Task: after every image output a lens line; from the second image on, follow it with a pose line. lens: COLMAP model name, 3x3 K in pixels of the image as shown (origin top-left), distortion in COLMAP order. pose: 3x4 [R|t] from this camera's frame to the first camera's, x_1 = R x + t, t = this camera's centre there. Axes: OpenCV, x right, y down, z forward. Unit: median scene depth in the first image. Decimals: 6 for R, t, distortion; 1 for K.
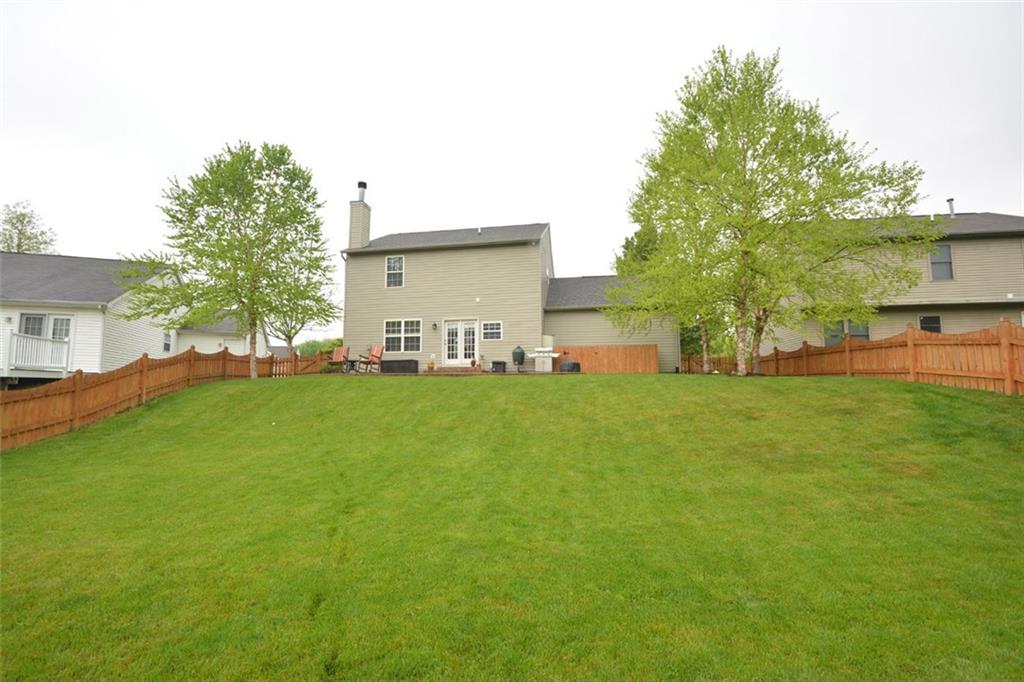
lens RADIAL K [[452.1, 0, 497.6], [0, 452.1, 343.9], [0, 0, 1]] dist [0.002036, -0.000474]
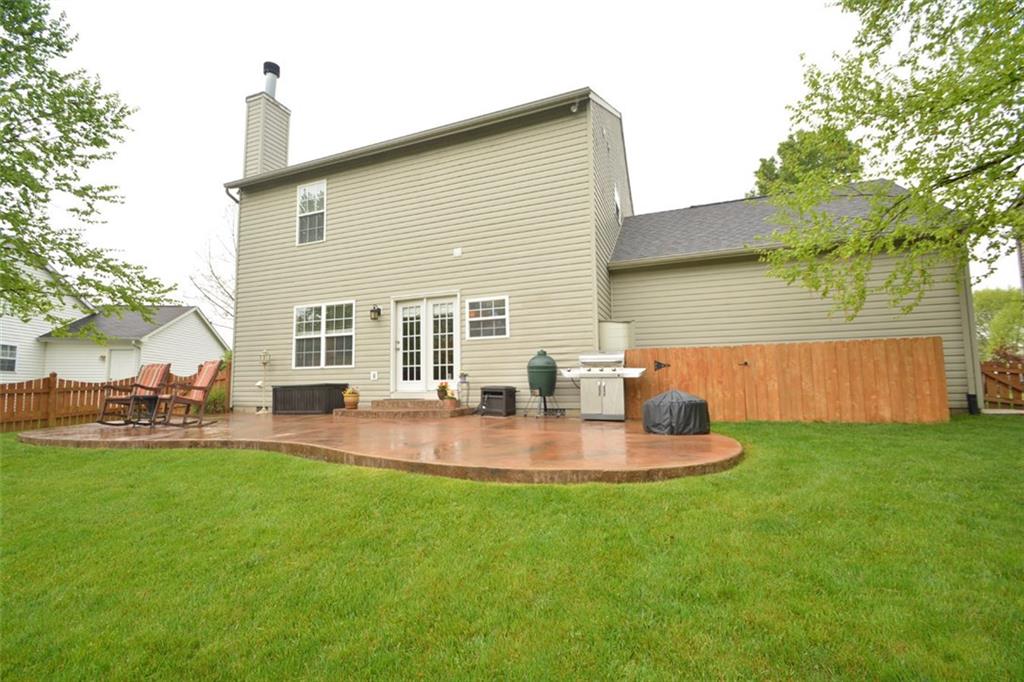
lens RADIAL K [[452.1, 0, 497.6], [0, 452.1, 343.9], [0, 0, 1]] dist [0.002036, -0.000474]
pose [[0.980988, -0.027072, -0.192170, 0.082606], [0.027163, 0.999629, -0.002160, -0.001607], [0.192157, -0.003101, 0.981359, 0.551879]]
